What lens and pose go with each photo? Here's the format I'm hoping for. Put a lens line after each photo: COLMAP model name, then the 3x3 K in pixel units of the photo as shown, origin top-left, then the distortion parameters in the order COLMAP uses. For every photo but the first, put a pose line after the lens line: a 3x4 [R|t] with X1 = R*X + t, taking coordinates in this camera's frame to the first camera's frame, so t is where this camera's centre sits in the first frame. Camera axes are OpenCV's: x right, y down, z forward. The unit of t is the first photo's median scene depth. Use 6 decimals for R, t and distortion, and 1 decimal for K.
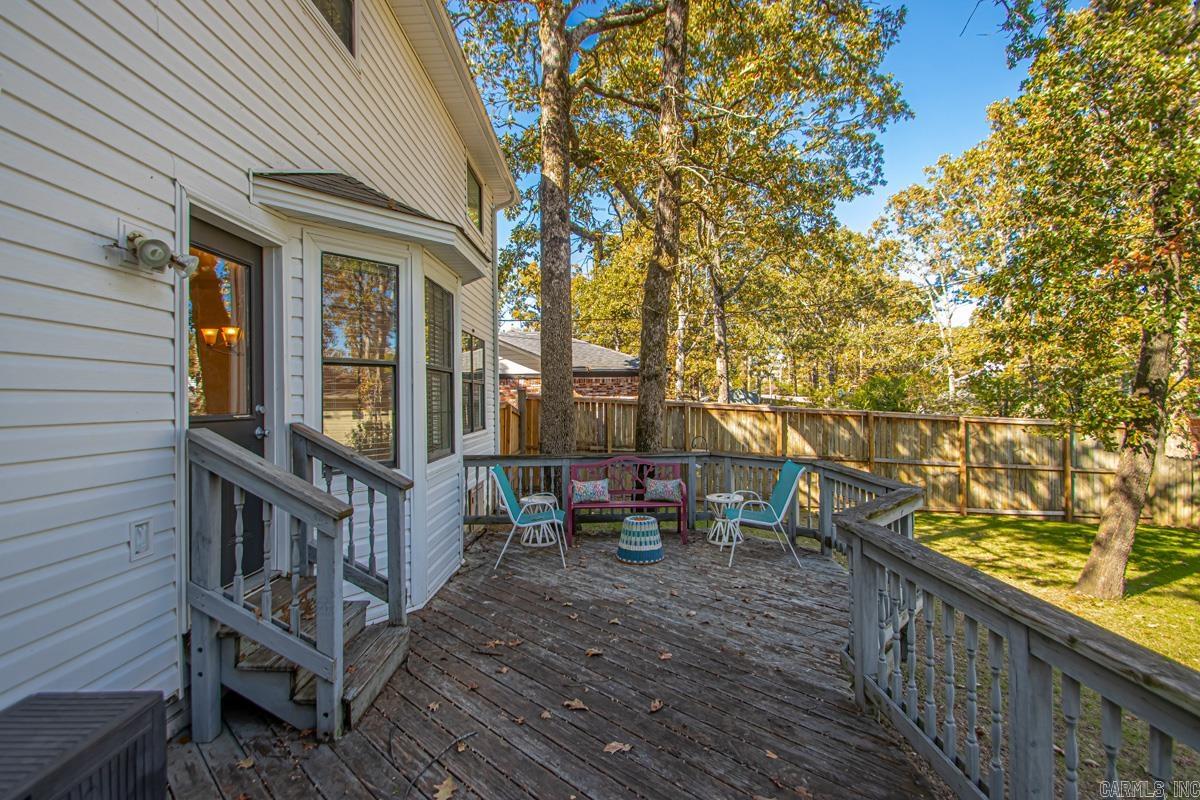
lens RADIAL K [[550.2, 0, 595.3], [0, 550.2, 396.1], [0, 0, 1]] dist [0.028613, -0.019872]
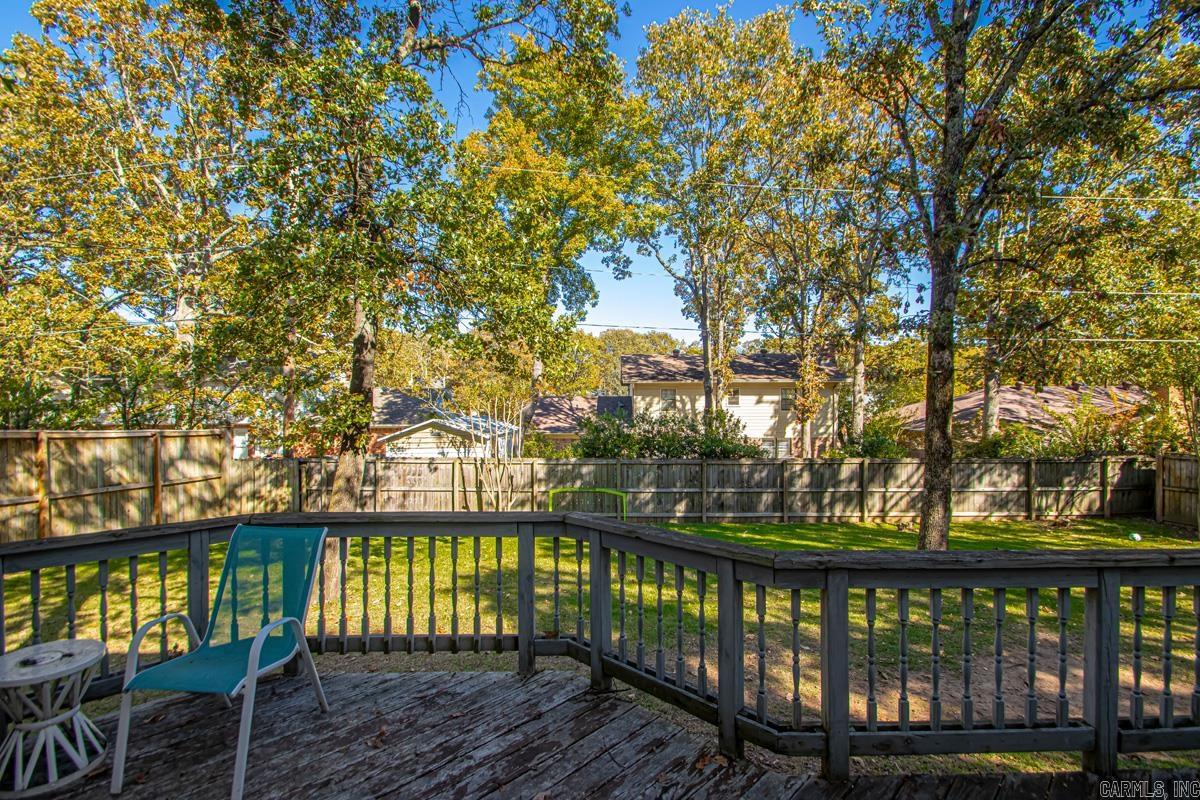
lens RADIAL K [[550.2, 0, 607.4], [0, 550.2, 404.6], [0, 0, 1]] dist [0.028613, -0.019872]
pose [[-0.005801, 0.000681, 0.999983, -0.066273], [0.001052, 0.999999, -0.000675, 0.002591], [-0.999983, 0.001048, -0.005802, 0.266758]]
